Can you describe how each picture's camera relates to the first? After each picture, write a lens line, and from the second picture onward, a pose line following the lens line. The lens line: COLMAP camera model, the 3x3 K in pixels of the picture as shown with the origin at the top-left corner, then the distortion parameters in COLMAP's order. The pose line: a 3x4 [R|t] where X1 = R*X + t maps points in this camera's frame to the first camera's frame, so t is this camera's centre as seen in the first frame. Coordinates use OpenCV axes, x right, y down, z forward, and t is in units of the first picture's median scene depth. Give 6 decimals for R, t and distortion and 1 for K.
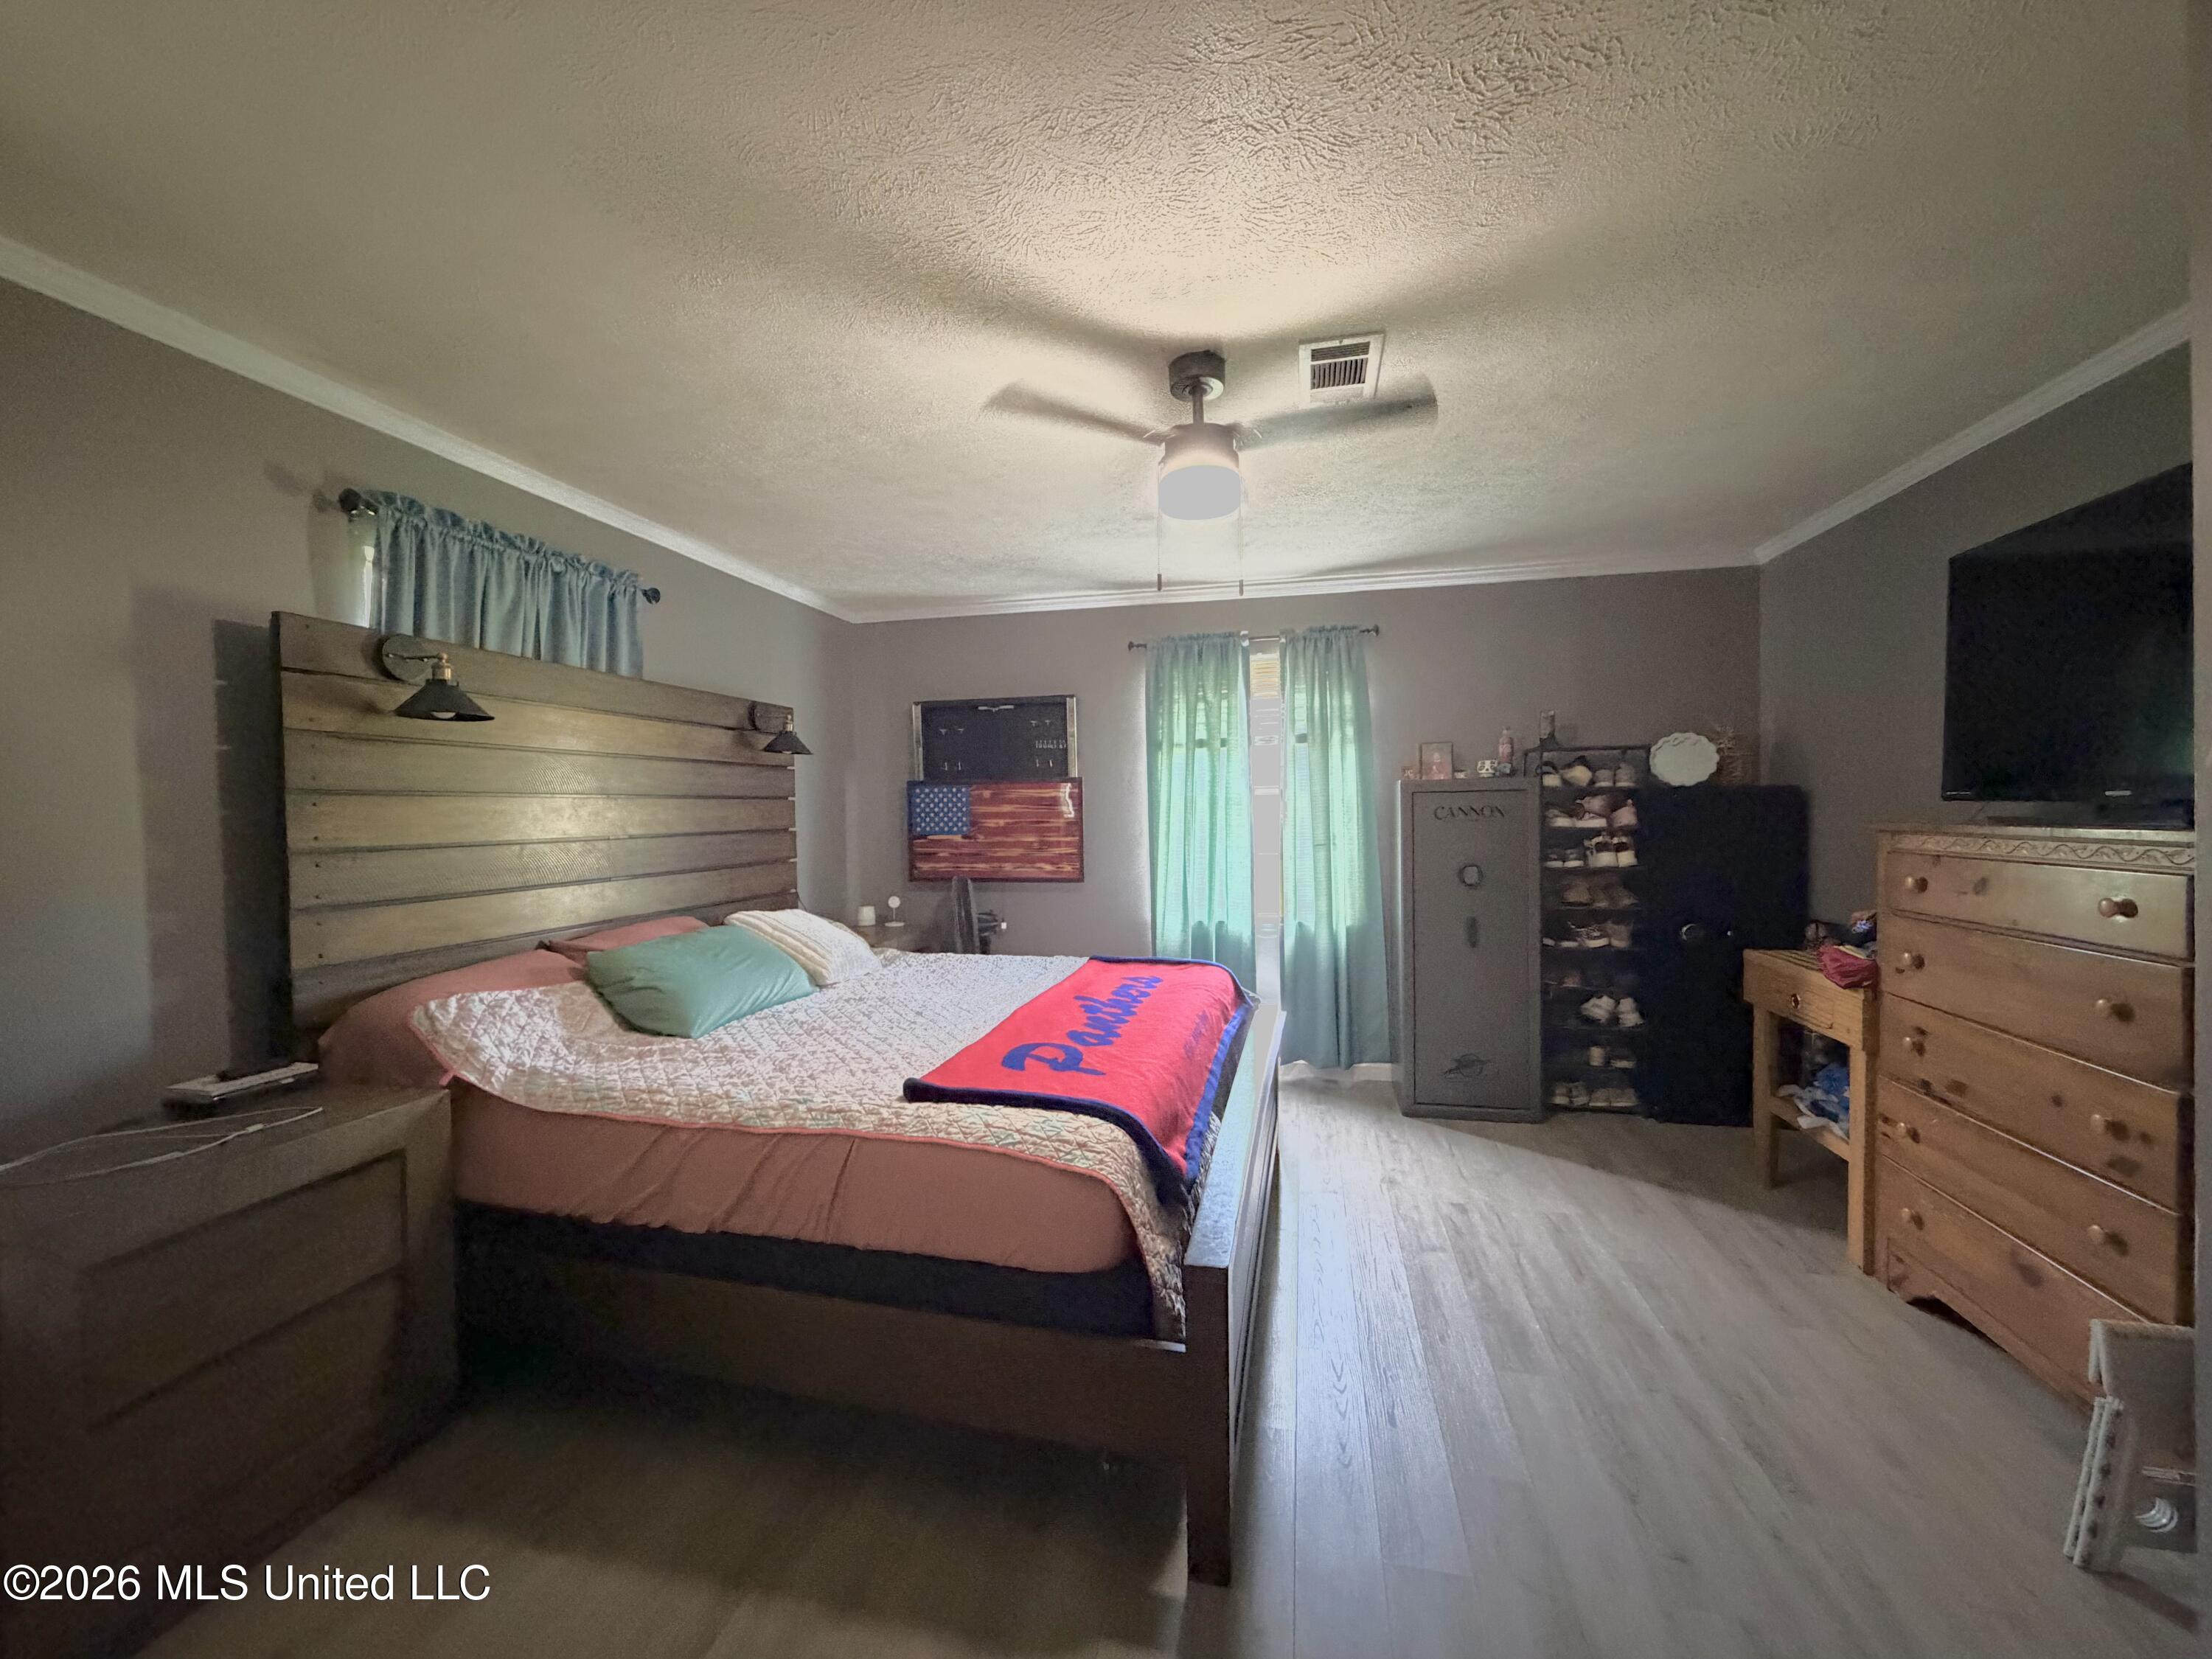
lens RADIAL K [[880.7, 0, 1106.0], [0, 880.7, 826.6], [0, 0, 1]] dist [0.001068, -0.000951]
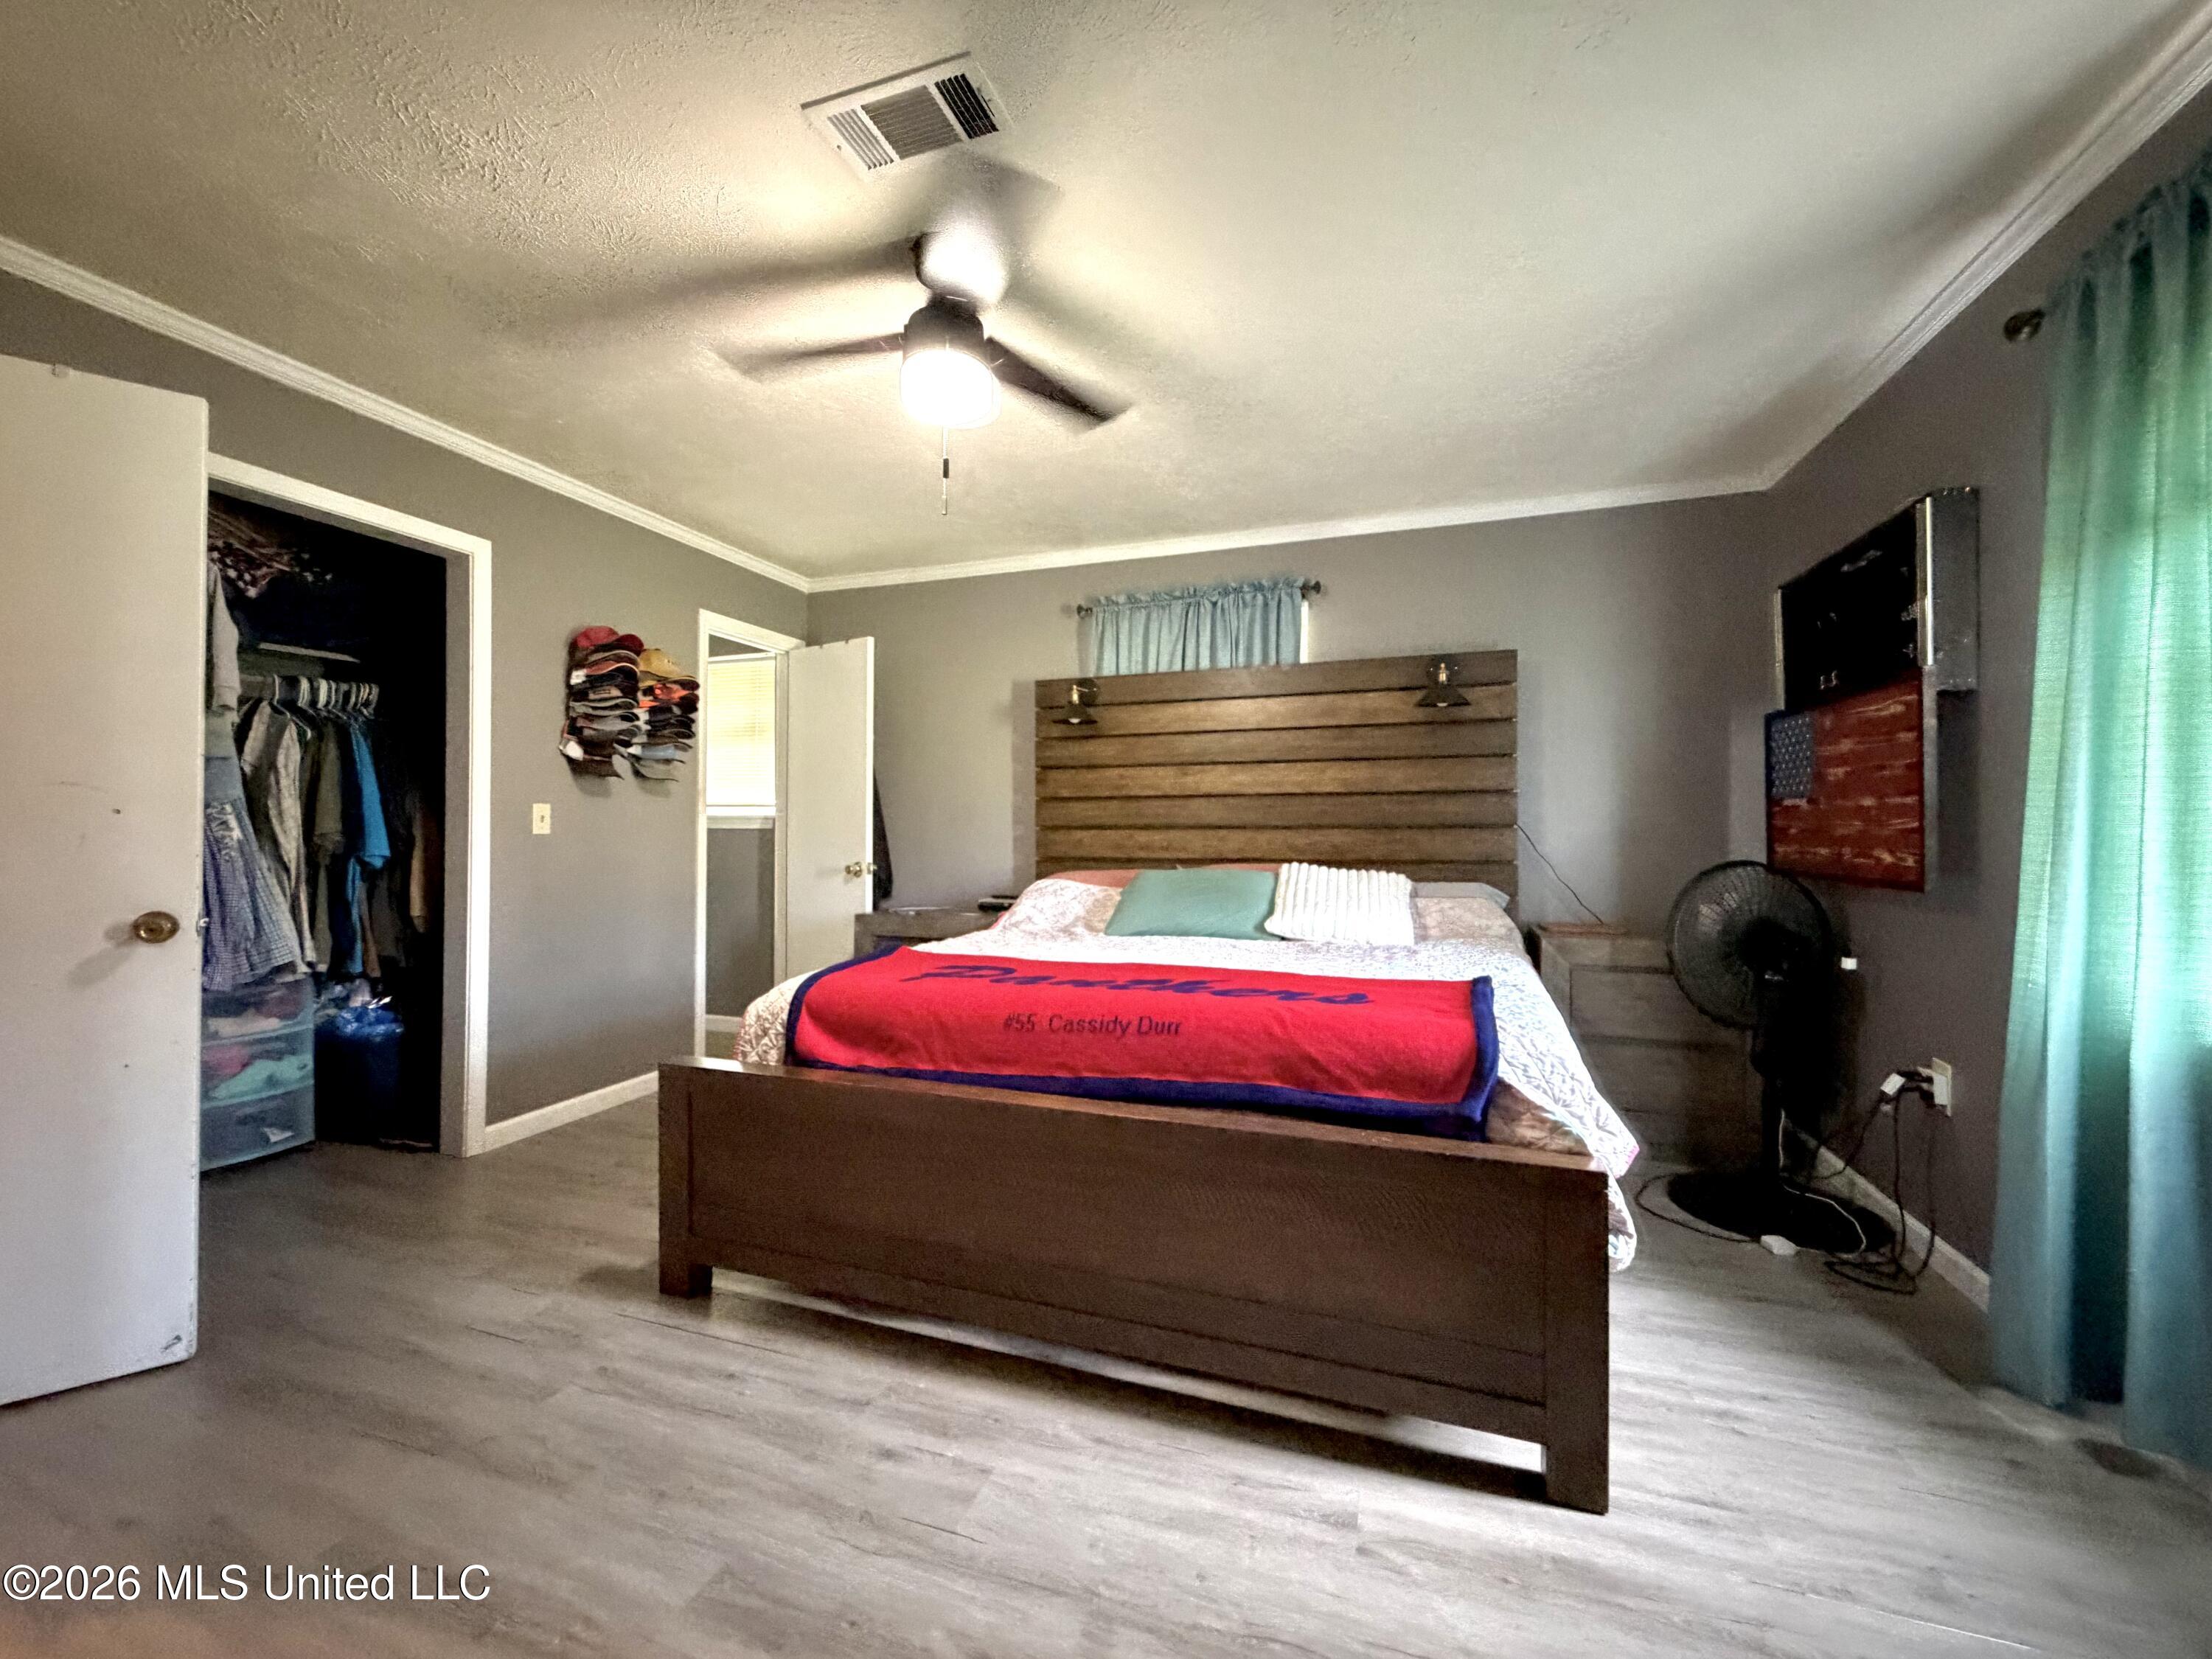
lens RADIAL K [[880.7, 0, 1107.1], [0, 880.7, 820.6], [0, 0, 1]] dist [0.001068, -0.000951]
pose [[-0.104135, 0.003453, -0.994557, 0.630621], [-0.016965, 0.999842, 0.005248, 0.039967], [0.994418, 0.017420, -0.104060, 0.801844]]
